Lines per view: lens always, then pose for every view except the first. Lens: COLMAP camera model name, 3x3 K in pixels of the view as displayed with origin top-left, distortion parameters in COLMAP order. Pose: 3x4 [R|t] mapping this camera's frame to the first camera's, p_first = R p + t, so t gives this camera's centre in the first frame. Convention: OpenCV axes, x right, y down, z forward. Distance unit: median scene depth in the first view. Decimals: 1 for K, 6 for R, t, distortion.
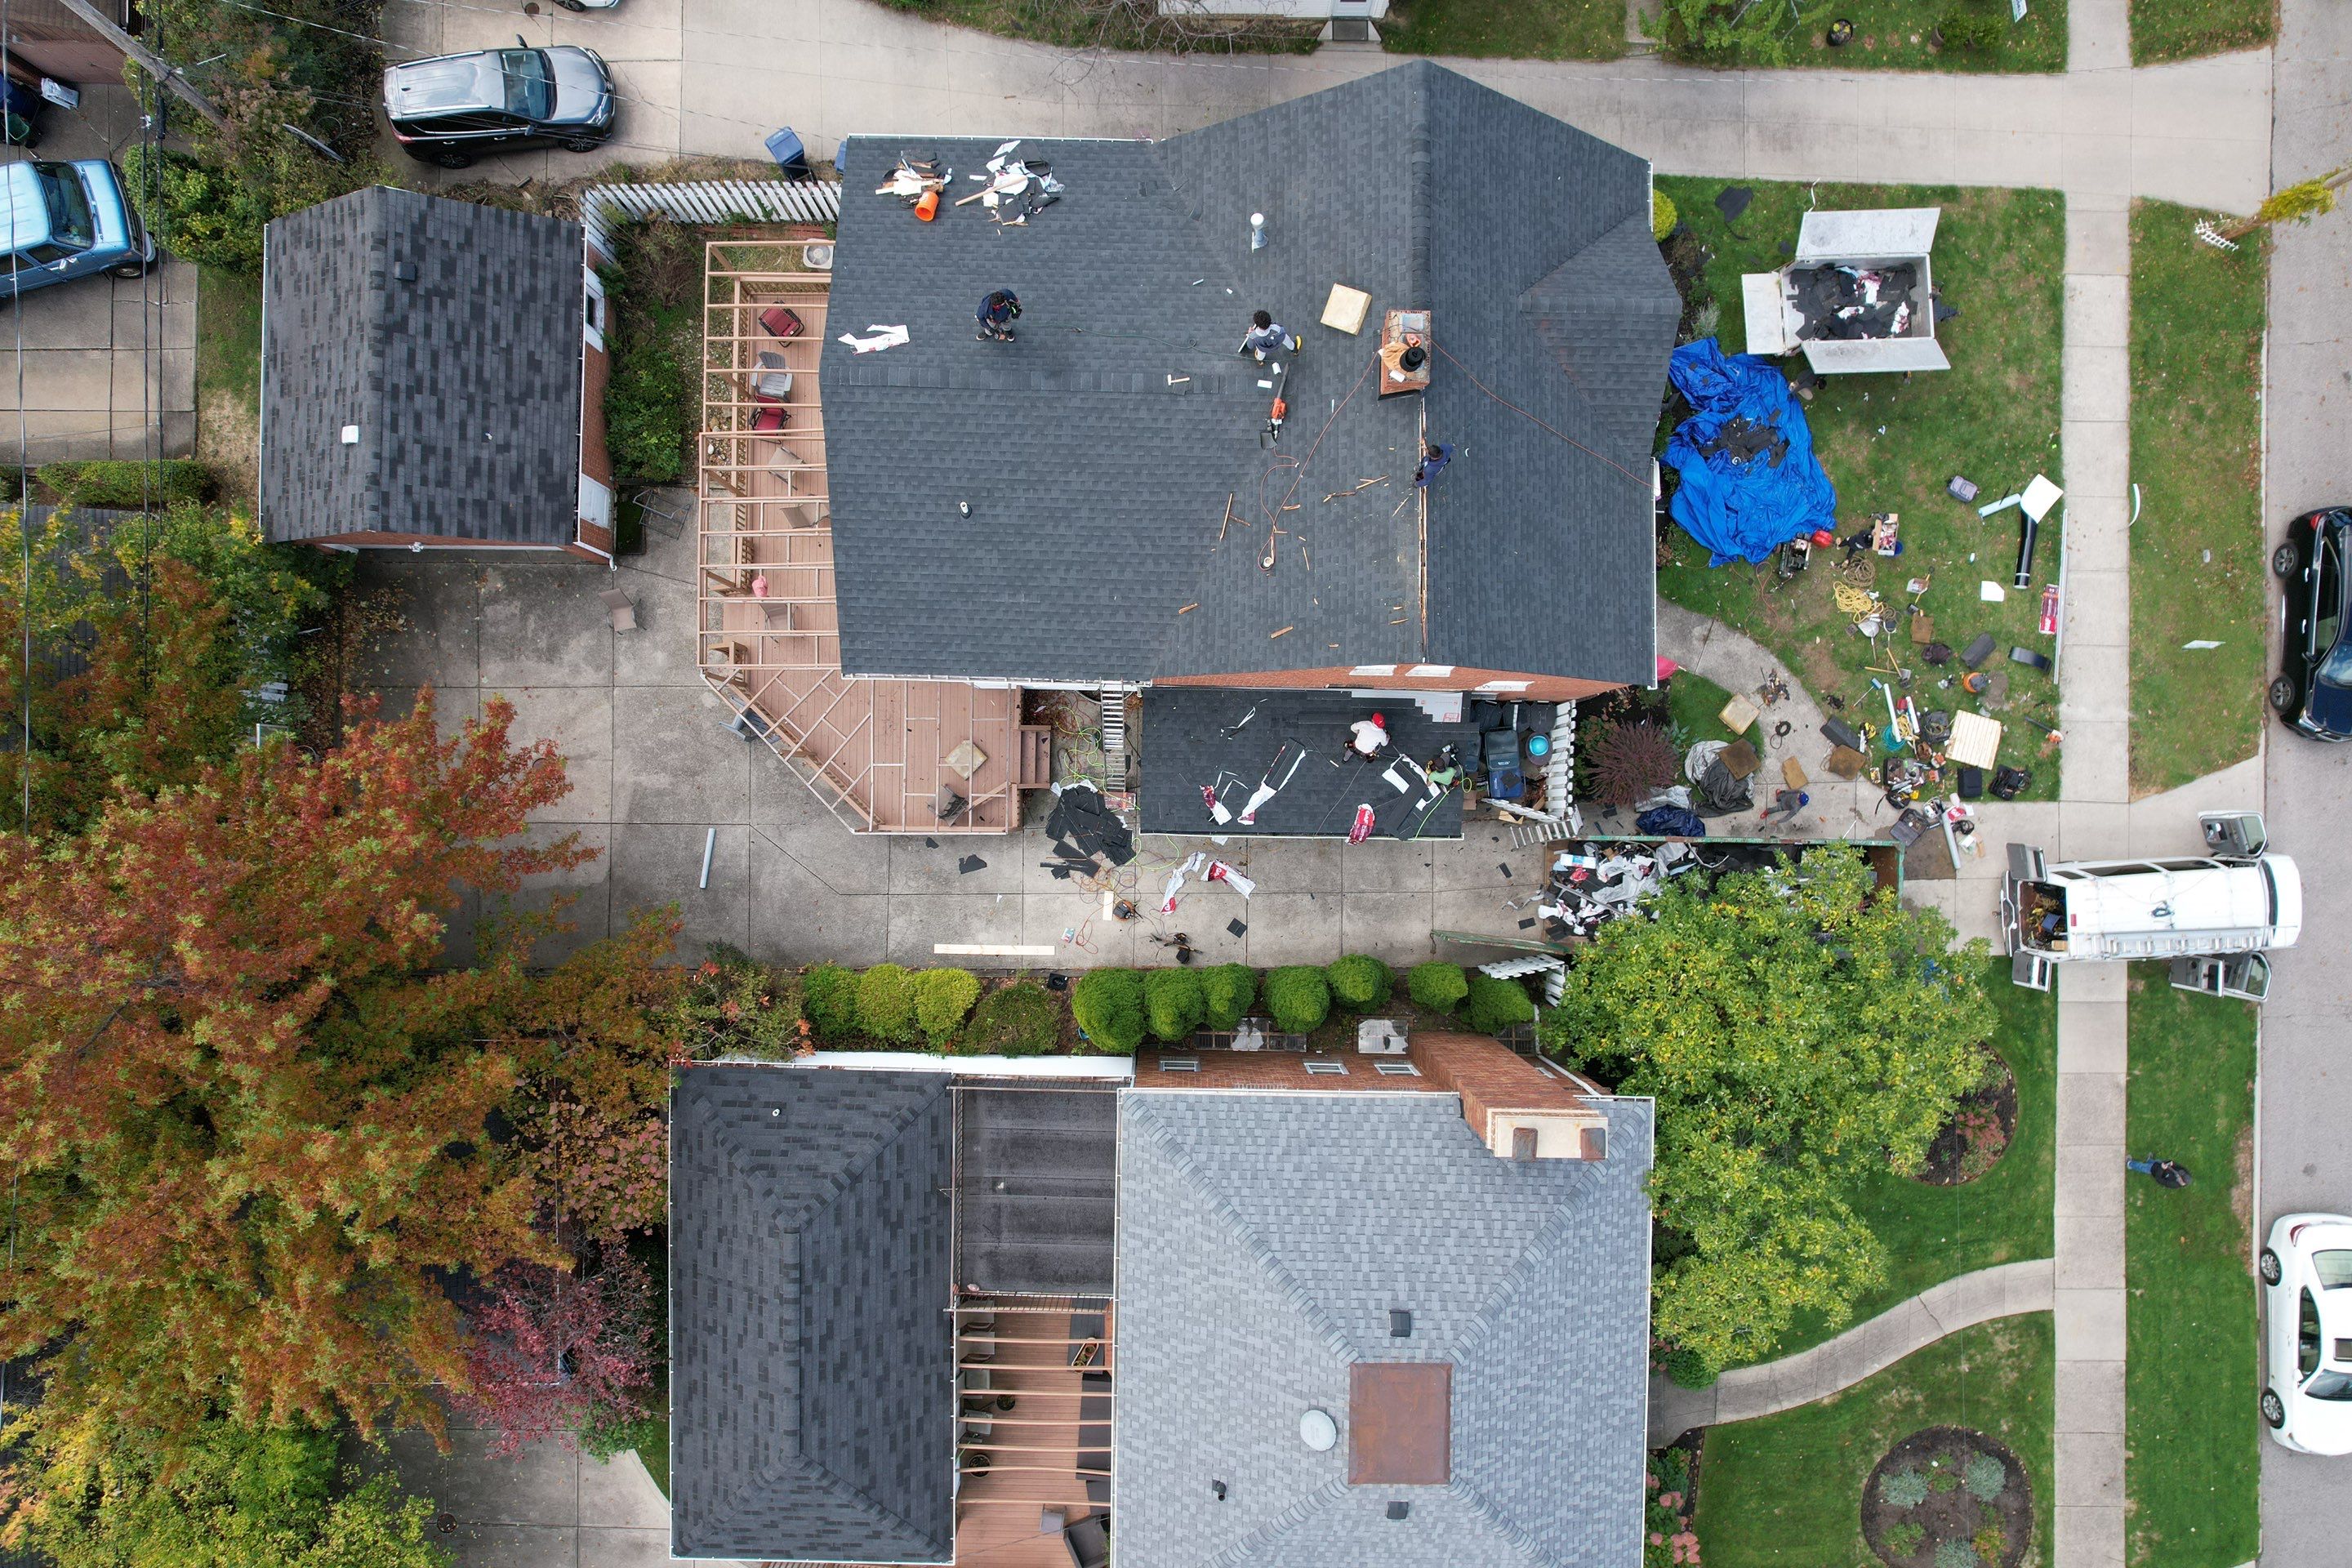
lens RADIAL K [[1496.8, 0, 1170.3], [0, 1496.8, 783.9], [0, 0, 1]] dist [-0.073030, 0.064336]
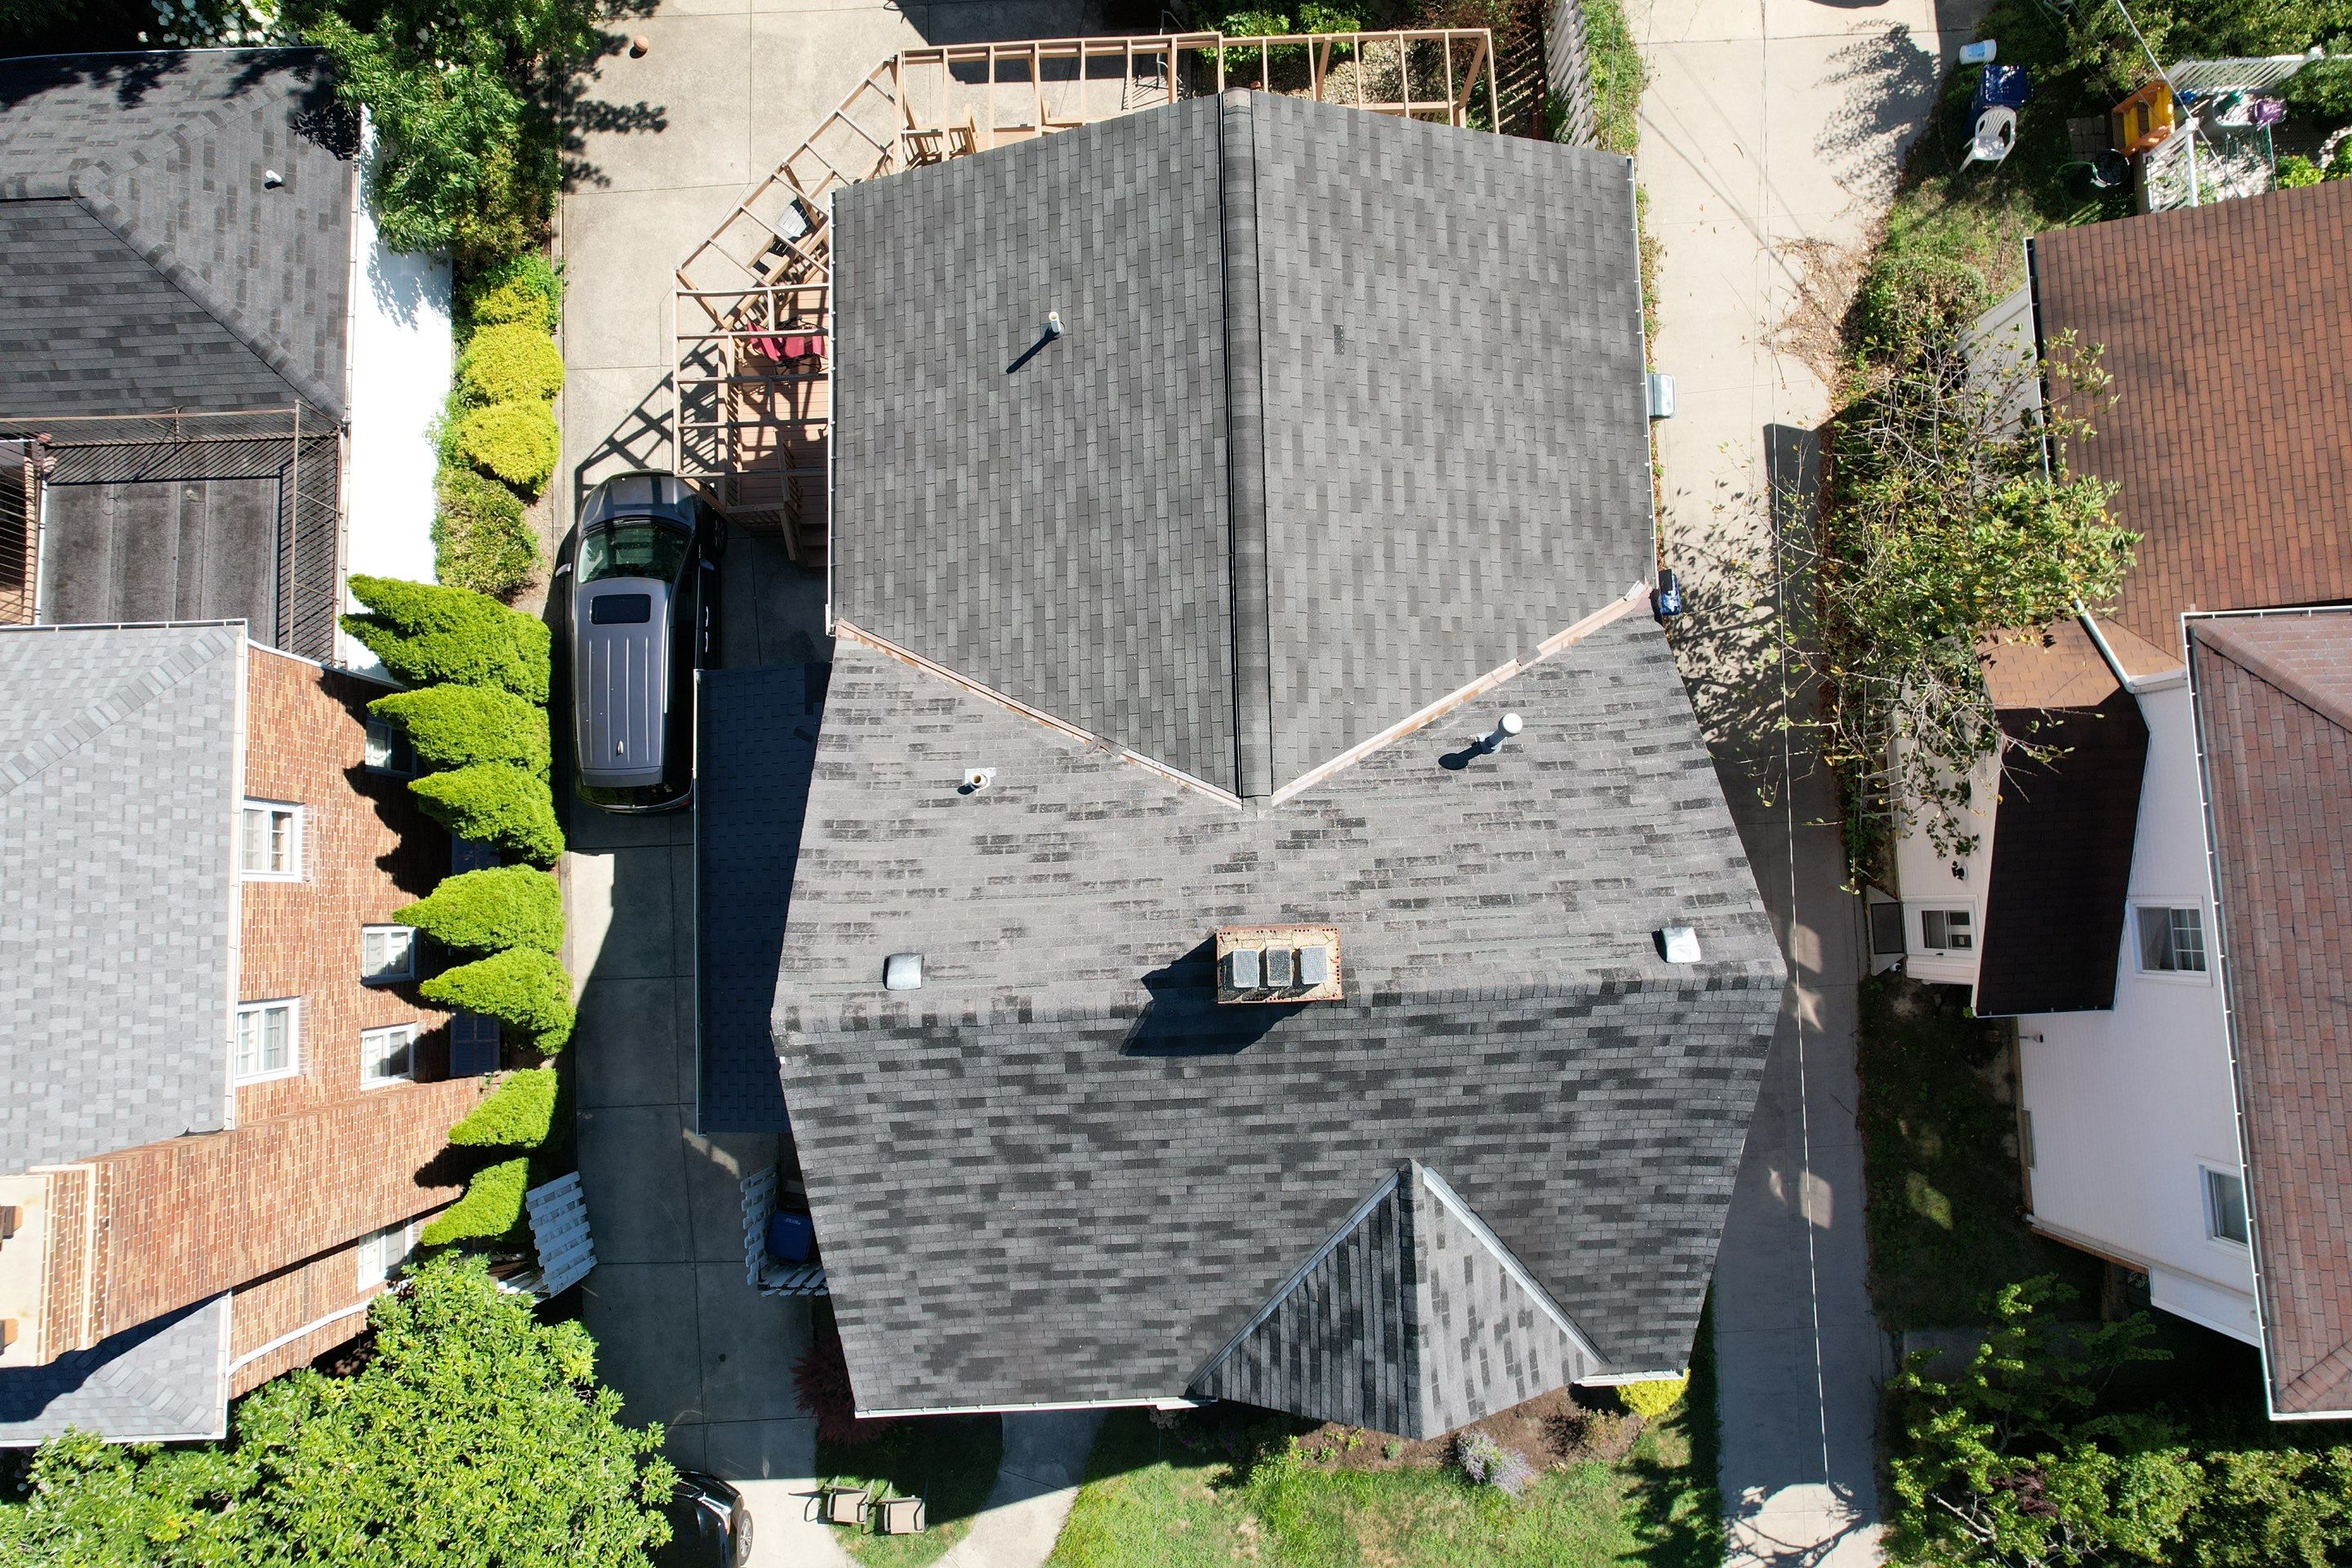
lens RADIAL K [[1496.8, 0, 1175.8], [0, 1496.8, 785.7], [0, 0, 1]] dist [-0.073030, 0.064336]
pose [[0.048394, 0.995210, -0.084939, 0.097014], [-0.998689, 0.049633, 0.012533, -0.185292], [0.016689, 0.084221, 0.996307, 0.285270]]
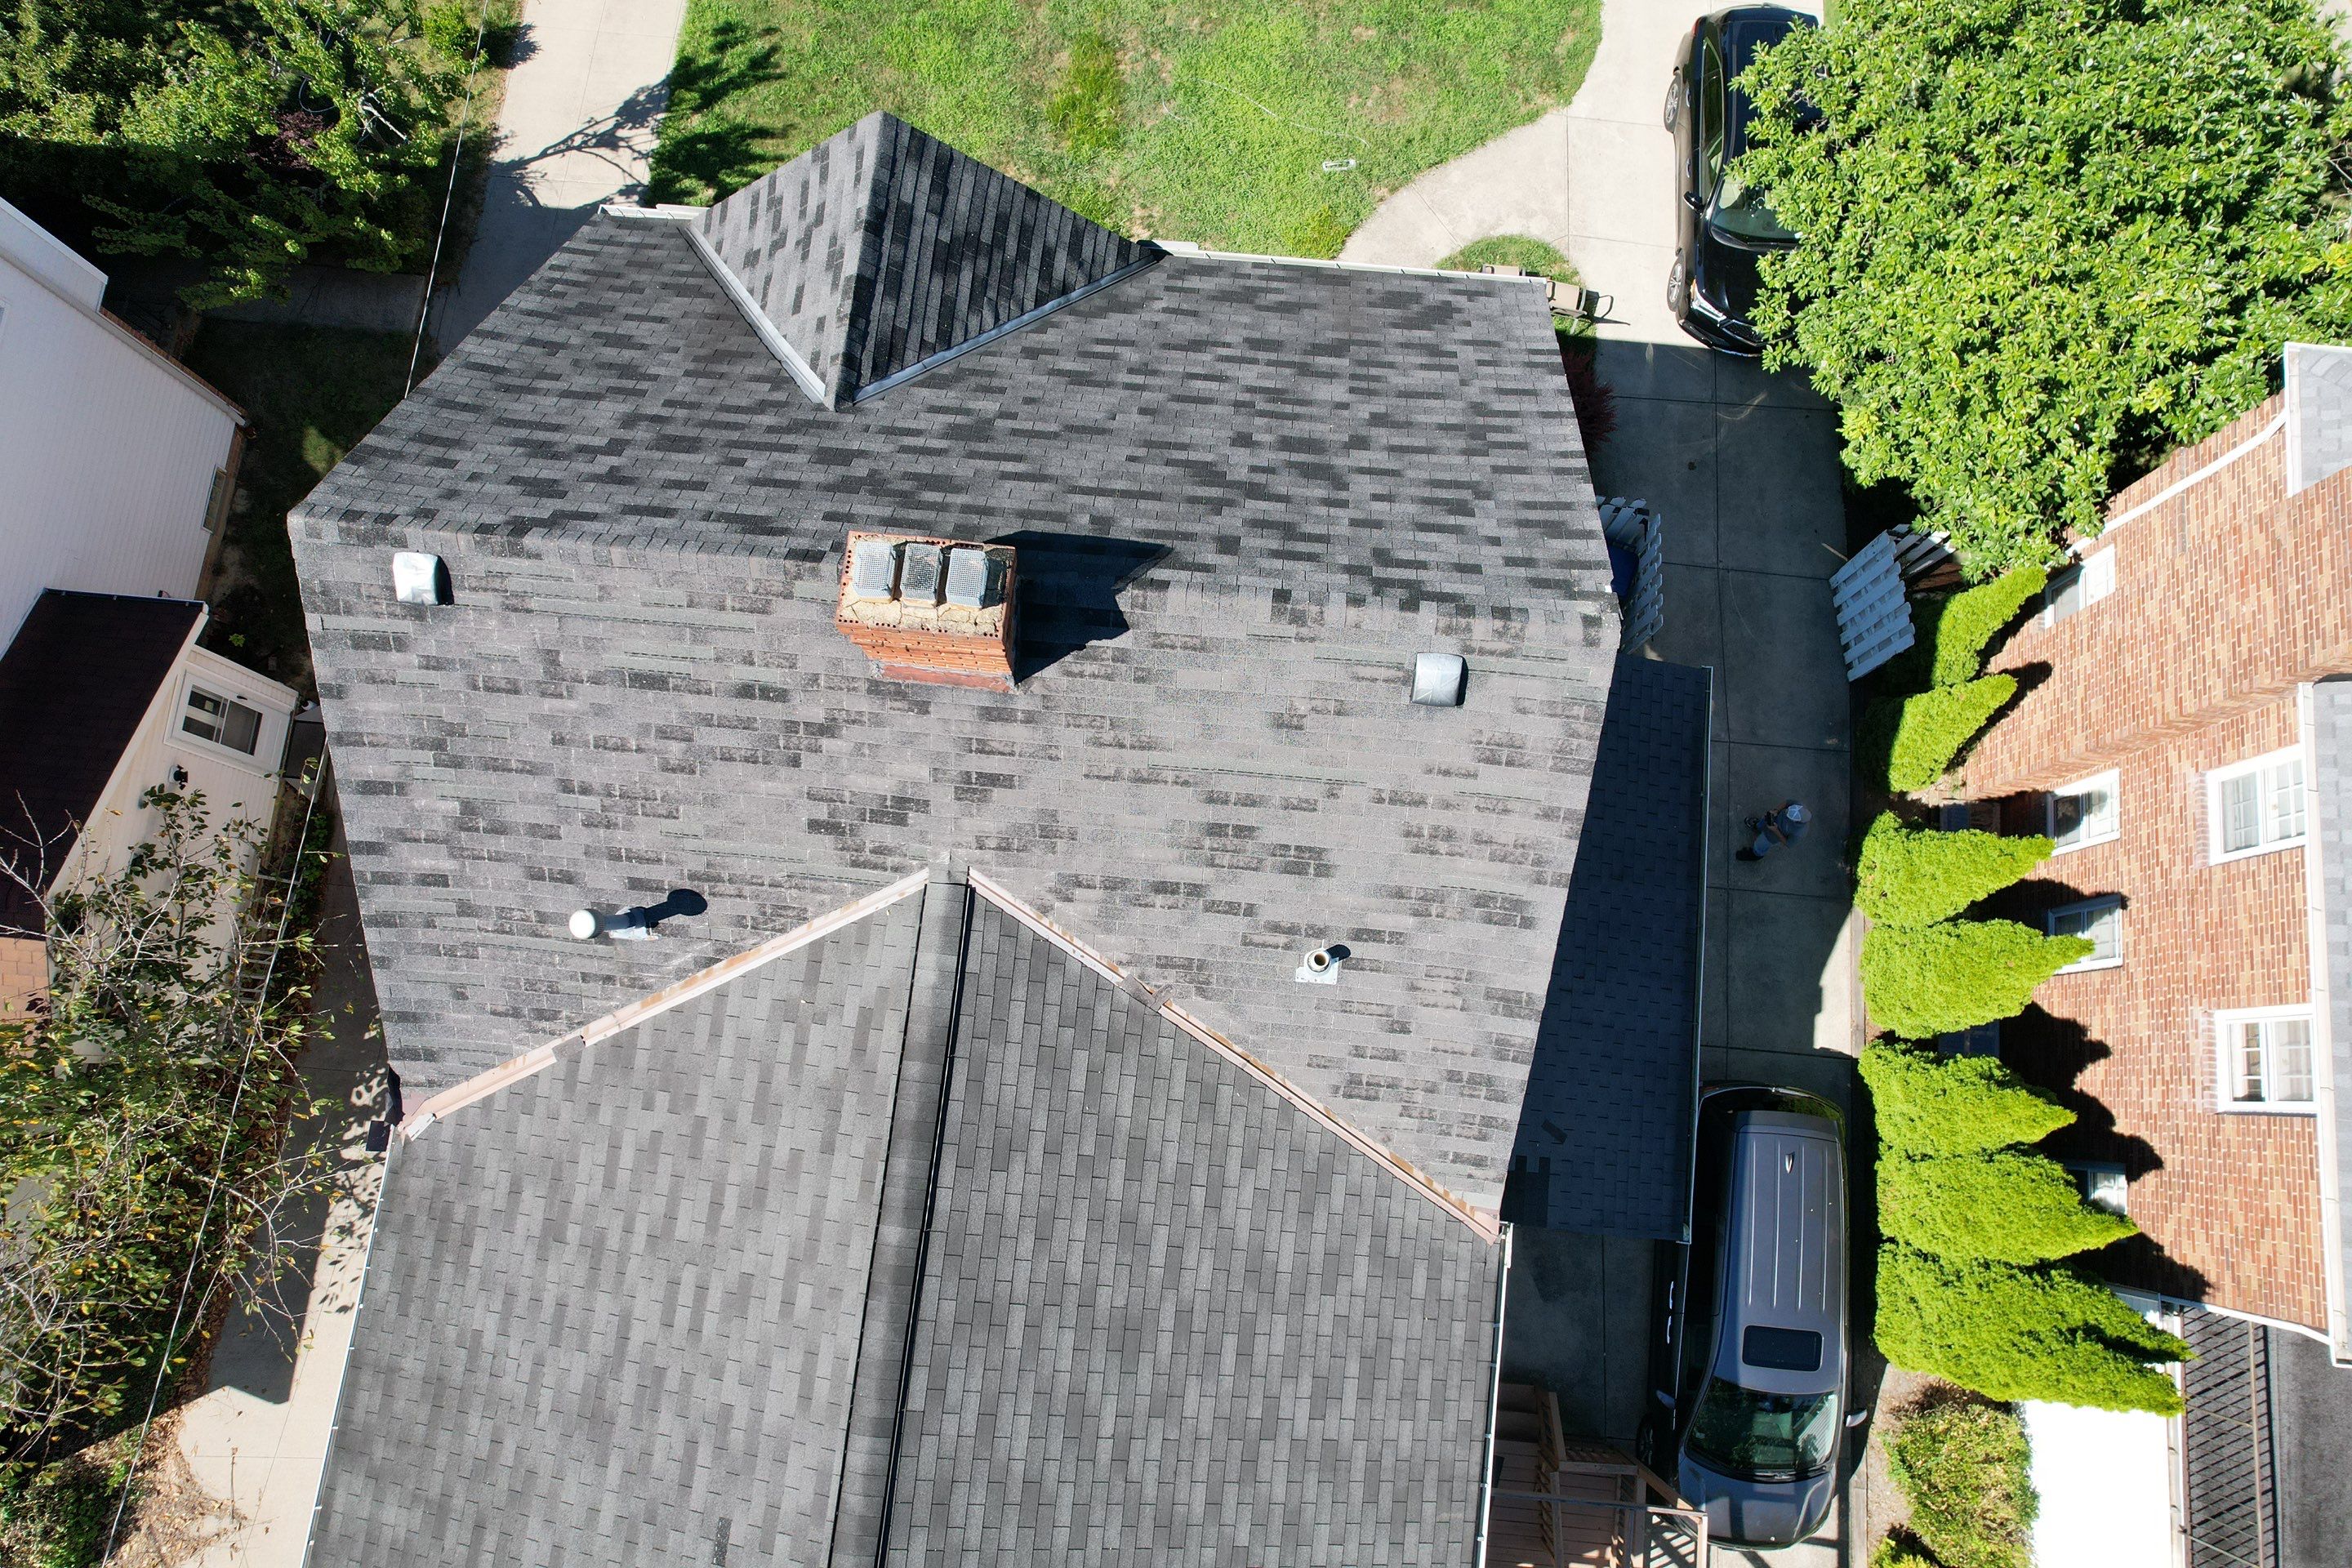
lens RADIAL K [[1496.8, 0, 1174.8], [0, 1496.8, 788.3], [0, 0, 1]] dist [-0.073030, 0.064336]
pose [[0.086700, -0.976862, 0.195510, 0.017768], [0.996222, 0.085989, -0.012133, -0.148399], [-0.004959, 0.195824, 0.980627, 0.411631]]
